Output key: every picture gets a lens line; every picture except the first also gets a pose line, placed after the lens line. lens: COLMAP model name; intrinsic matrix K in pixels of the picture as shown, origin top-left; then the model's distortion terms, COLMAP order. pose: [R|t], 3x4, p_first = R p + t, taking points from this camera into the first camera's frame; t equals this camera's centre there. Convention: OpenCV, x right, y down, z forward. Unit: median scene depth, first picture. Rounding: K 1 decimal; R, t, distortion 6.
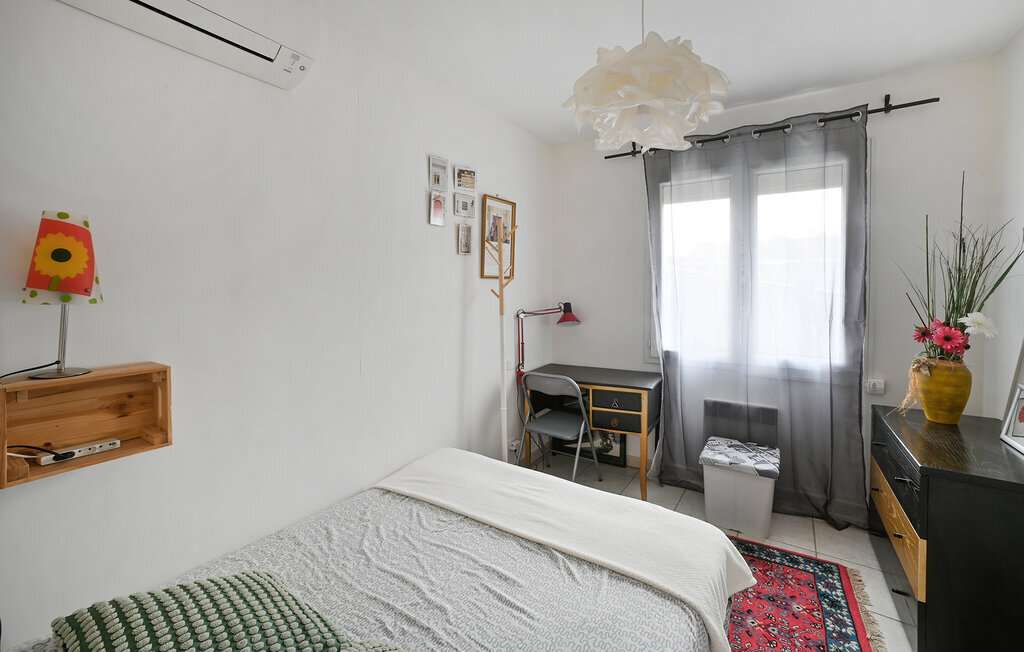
lens RADIAL K [[404.1, 0, 535.4], [0, 404.1, 282.1], [0, 0, 1]] dist [0.000642, 0.000406]
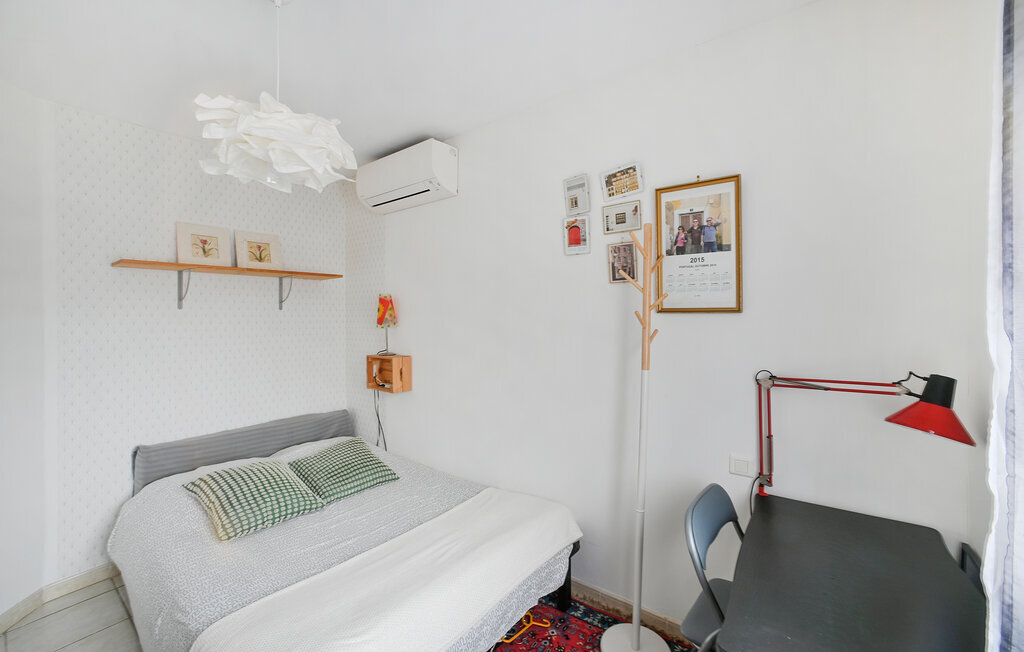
lens RADIAL K [[423.4, 0, 516.0], [0, 423.4, 313.8], [0, 0, 1]] dist [-0.042565, 0.025243]
pose [[-0.086489, 0.005029, -0.996240, 0.615241], [0.011150, 0.999930, 0.004080, -0.013720], [0.996190, -0.010755, -0.086539, 0.845171]]
